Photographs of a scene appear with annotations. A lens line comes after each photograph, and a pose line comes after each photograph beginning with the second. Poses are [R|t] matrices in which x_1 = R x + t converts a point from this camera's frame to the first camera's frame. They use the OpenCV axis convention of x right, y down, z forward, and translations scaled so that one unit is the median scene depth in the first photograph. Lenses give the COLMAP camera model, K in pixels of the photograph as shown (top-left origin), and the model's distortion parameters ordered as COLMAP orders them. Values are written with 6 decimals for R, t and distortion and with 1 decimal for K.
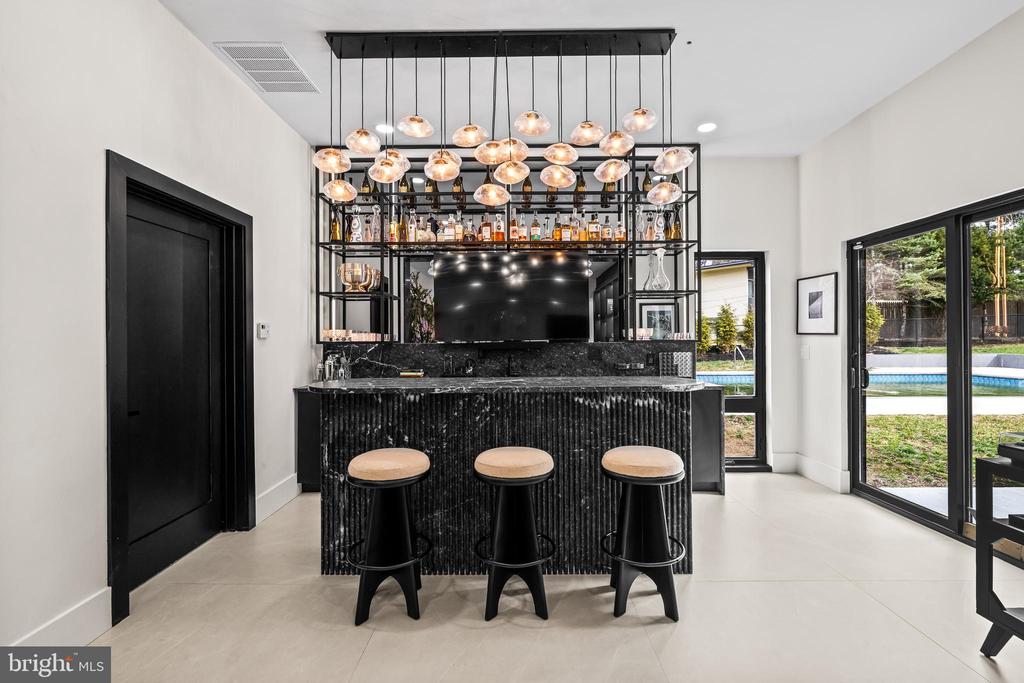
lens RADIAL K [[459.7, 0, 514.1], [0, 459.7, 336.5], [0, 0, 1]] dist [0.000028, 0.000058]
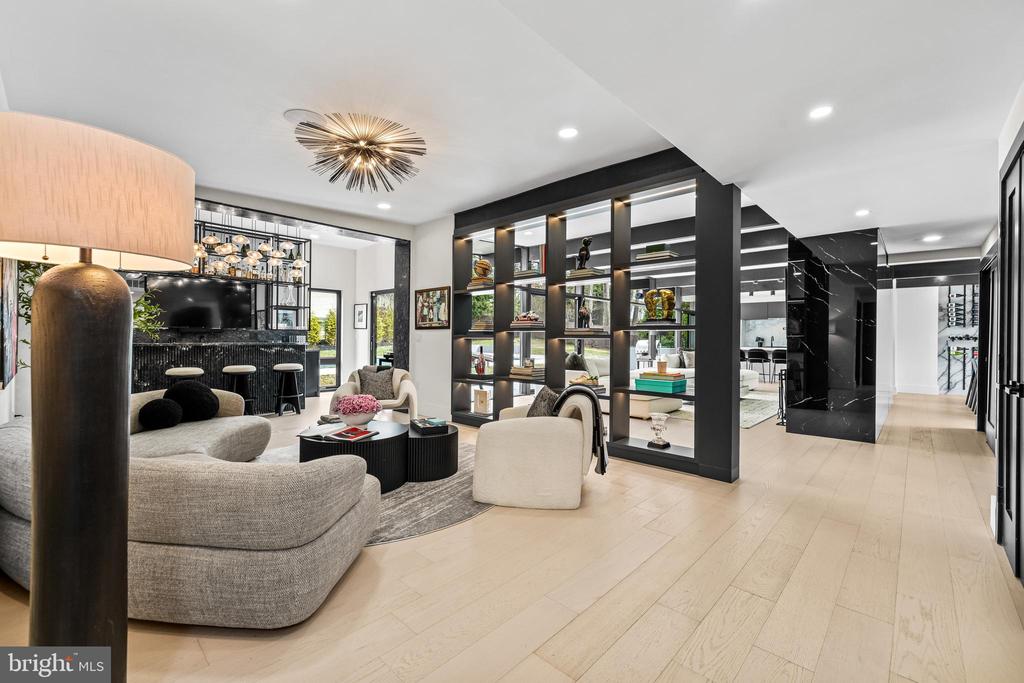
lens RADIAL K [[434.2, 0, 517.3], [0, 434.2, 338.7], [0, 0, 1]] dist [-0.002995, 0.002032]
pose [[0.680743, 0.009855, 0.732456, -0.420288], [-0.017181, 0.999849, 0.002515, 0.026900], [-0.732321, -0.014297, 0.680810, -1.091425]]
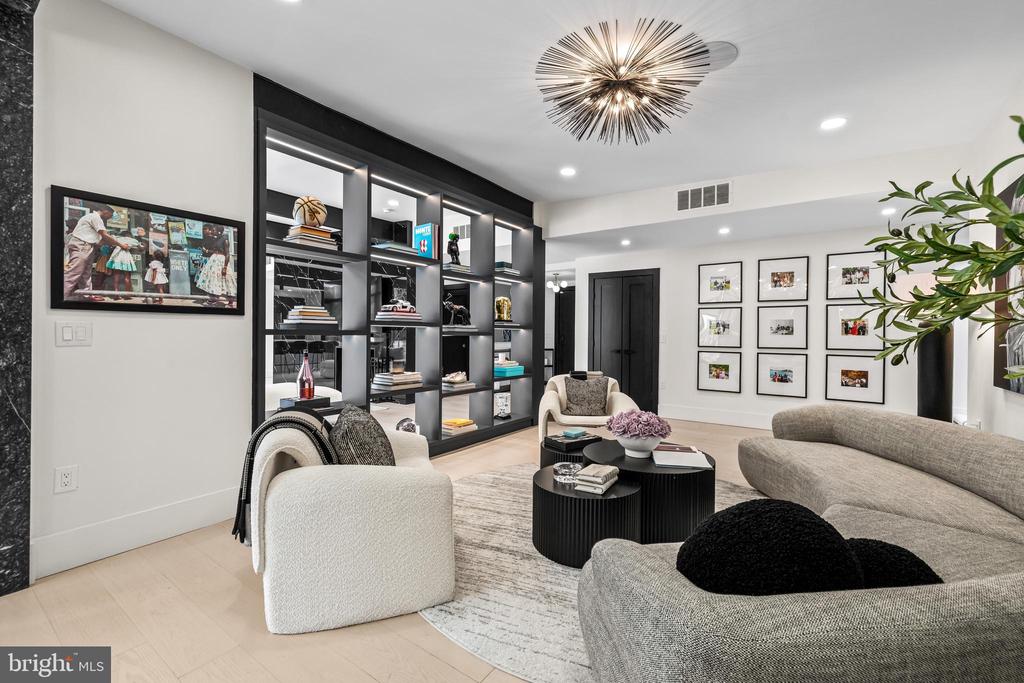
lens RADIAL K [[434.2, 0, 509.3], [0, 434.2, 335.3], [0, 0, 1]] dist [-0.002995, 0.002032]
pose [[-0.815057, -0.004318, 0.579365, -0.239334], [-0.011457, 0.999897, -0.008666, 0.033055], [-0.579268, -0.013701, -0.815022, 0.335620]]
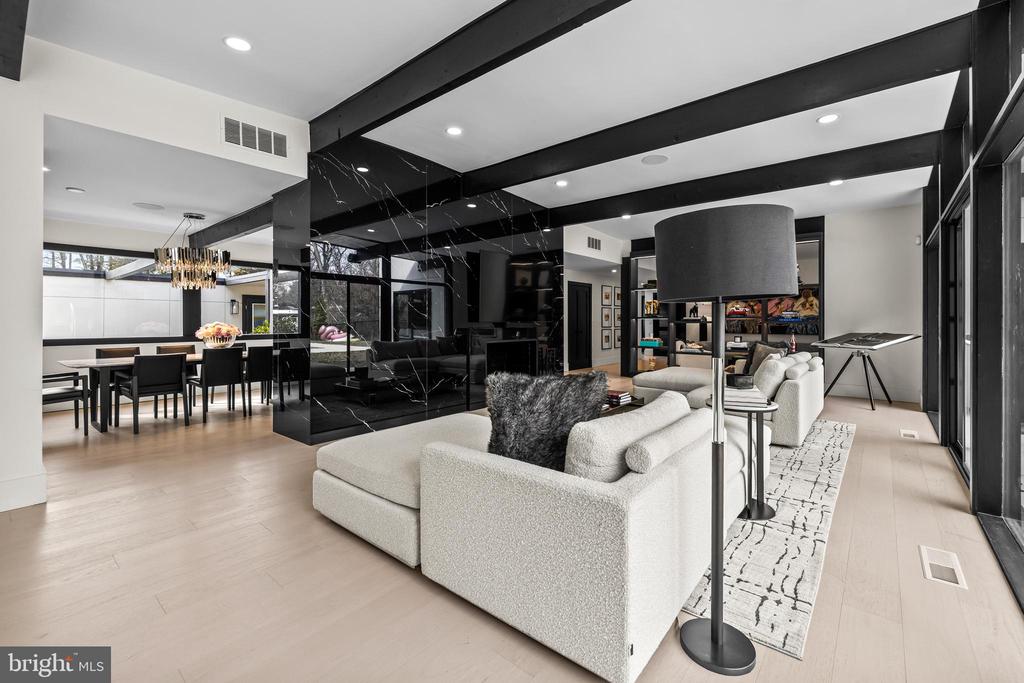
lens RADIAL K [[434.2, 0, 511.1], [0, 434.2, 321.8], [0, 0, 1]] dist [-0.002995, 0.002032]
pose [[-0.649057, 0.004958, -0.760724, 2.570392], [0.009440, 0.999954, -0.001538, 0.015686], [0.760681, -0.008179, -0.649074, 0.186321]]
